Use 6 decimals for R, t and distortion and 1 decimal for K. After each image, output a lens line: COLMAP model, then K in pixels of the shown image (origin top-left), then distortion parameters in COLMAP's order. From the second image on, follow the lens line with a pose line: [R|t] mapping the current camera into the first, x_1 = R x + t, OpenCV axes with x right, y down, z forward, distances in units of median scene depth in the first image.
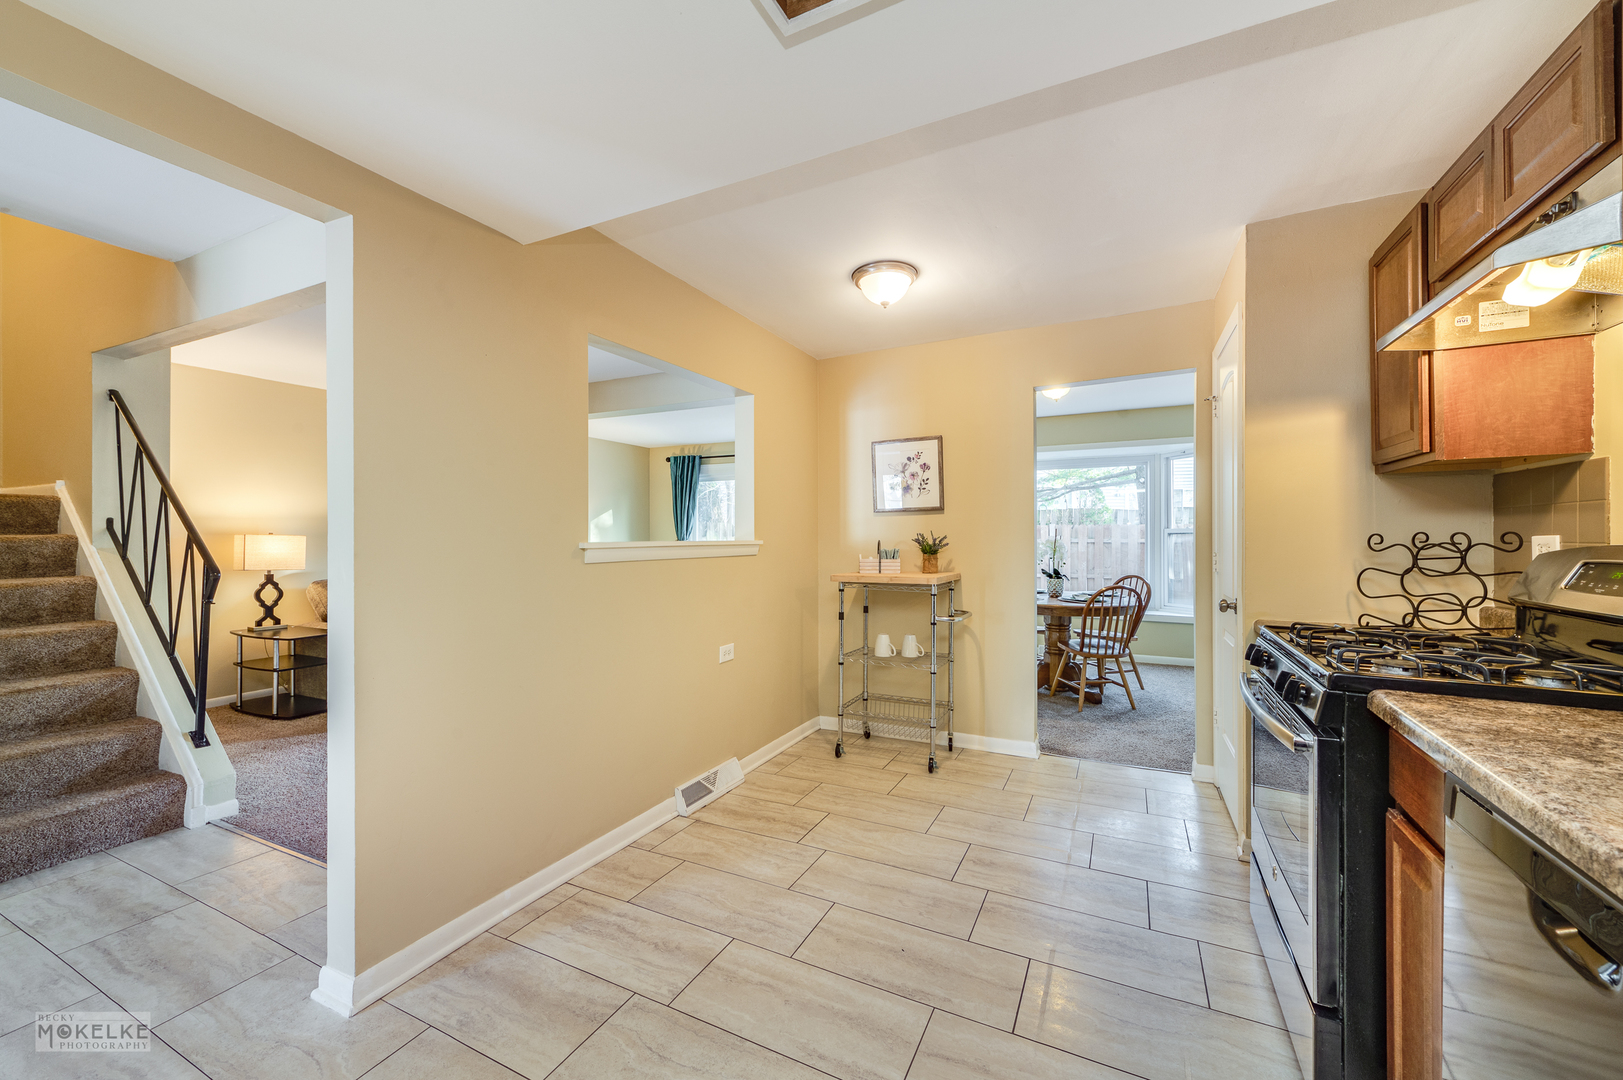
lens RADIAL K [[647.0, 0, 804.4], [0, 647.0, 537.4], [0, 0, 1]] dist [0.001574, -0.000392]
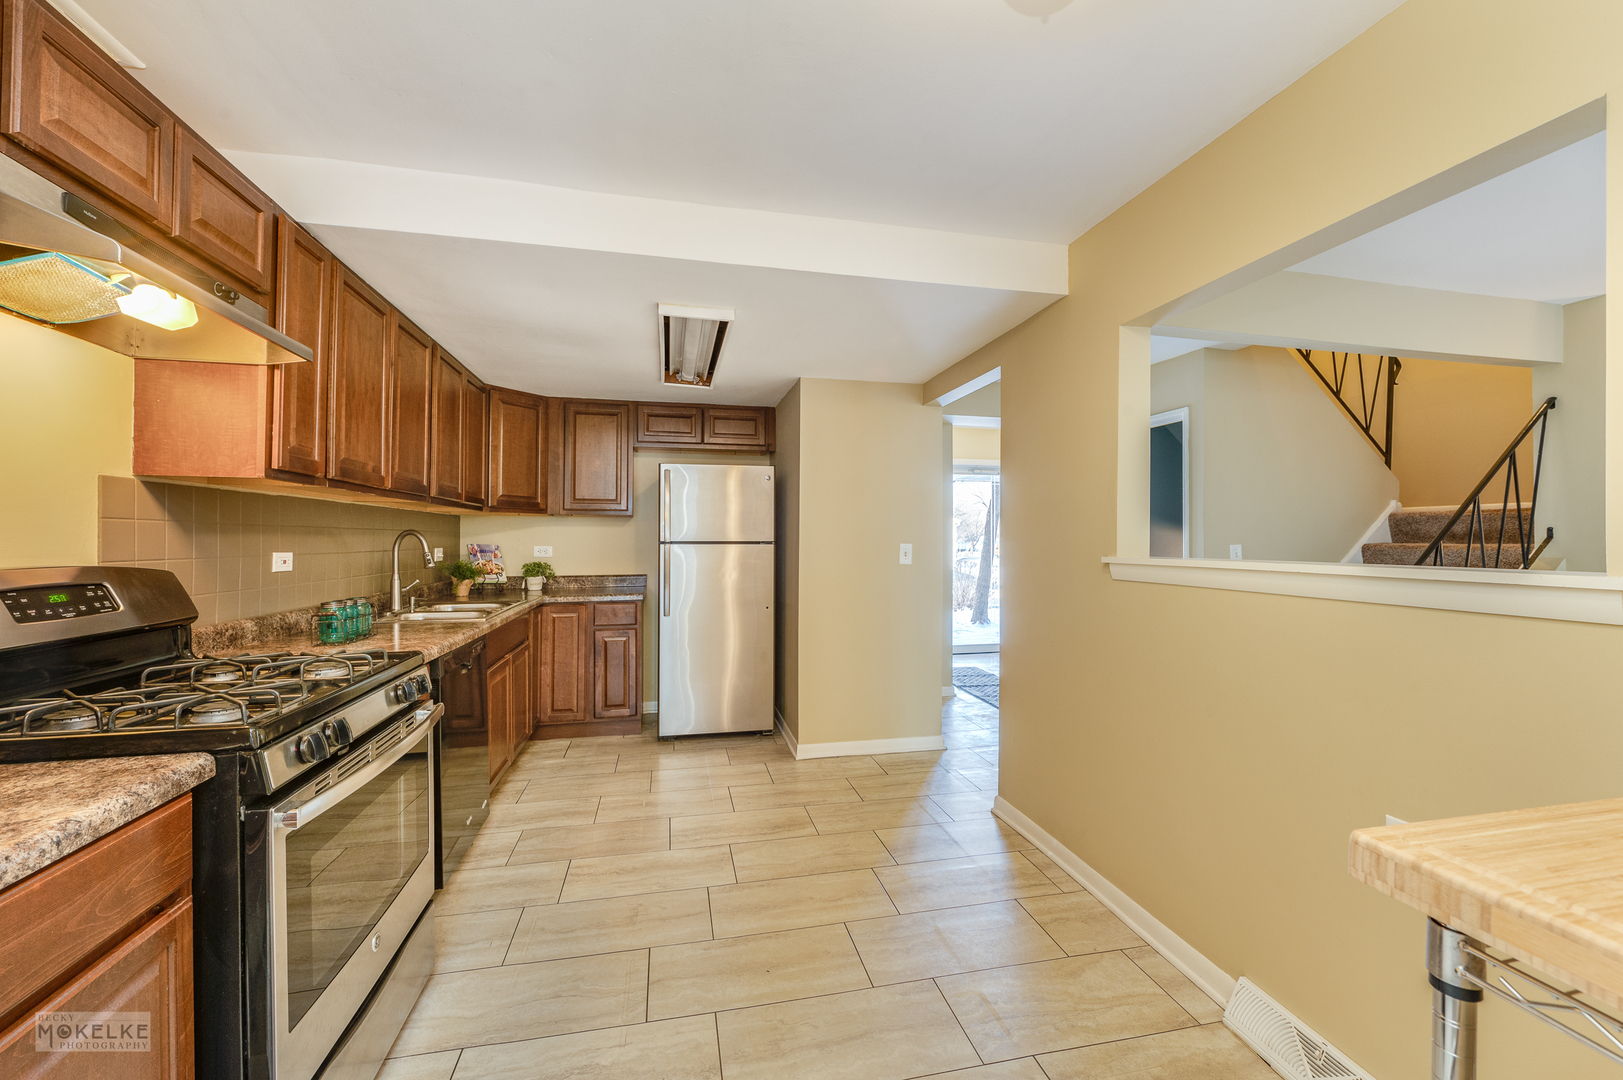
lens RADIAL K [[647.0, 0, 813.9], [0, 647.0, 537.4], [0, 0, 1]] dist [0.001574, -0.000392]
pose [[-0.776691, -0.001370, -0.629880, 0.617602], [-0.000662, 0.999999, -0.001359, -0.019345], [0.629881, -0.000639, -0.776691, 1.552981]]
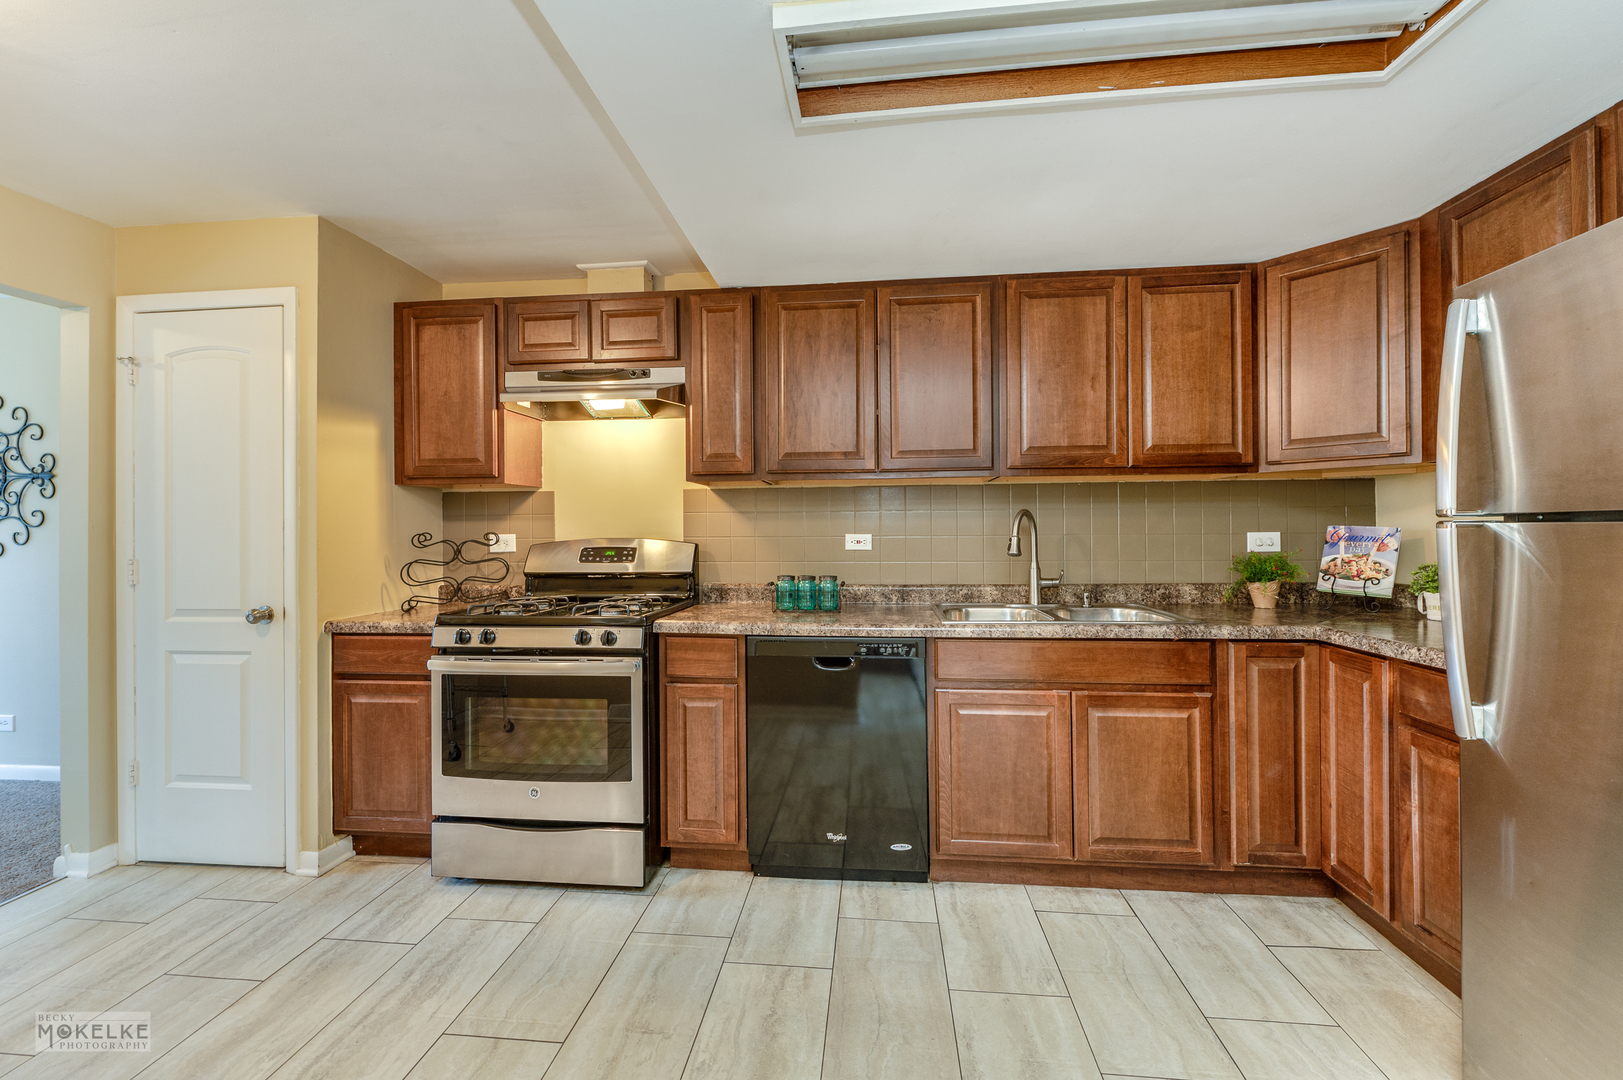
lens RADIAL K [[647.0, 0, 820.7], [0, 647.0, 524.1], [0, 0, 1]] dist [0.001574, -0.000392]
pose [[-0.340999, 0.015362, 0.939938, -0.527751], [0.011733, 0.999858, -0.012085, 0.000687], [-0.939990, 0.006907, -0.341131, 0.686861]]
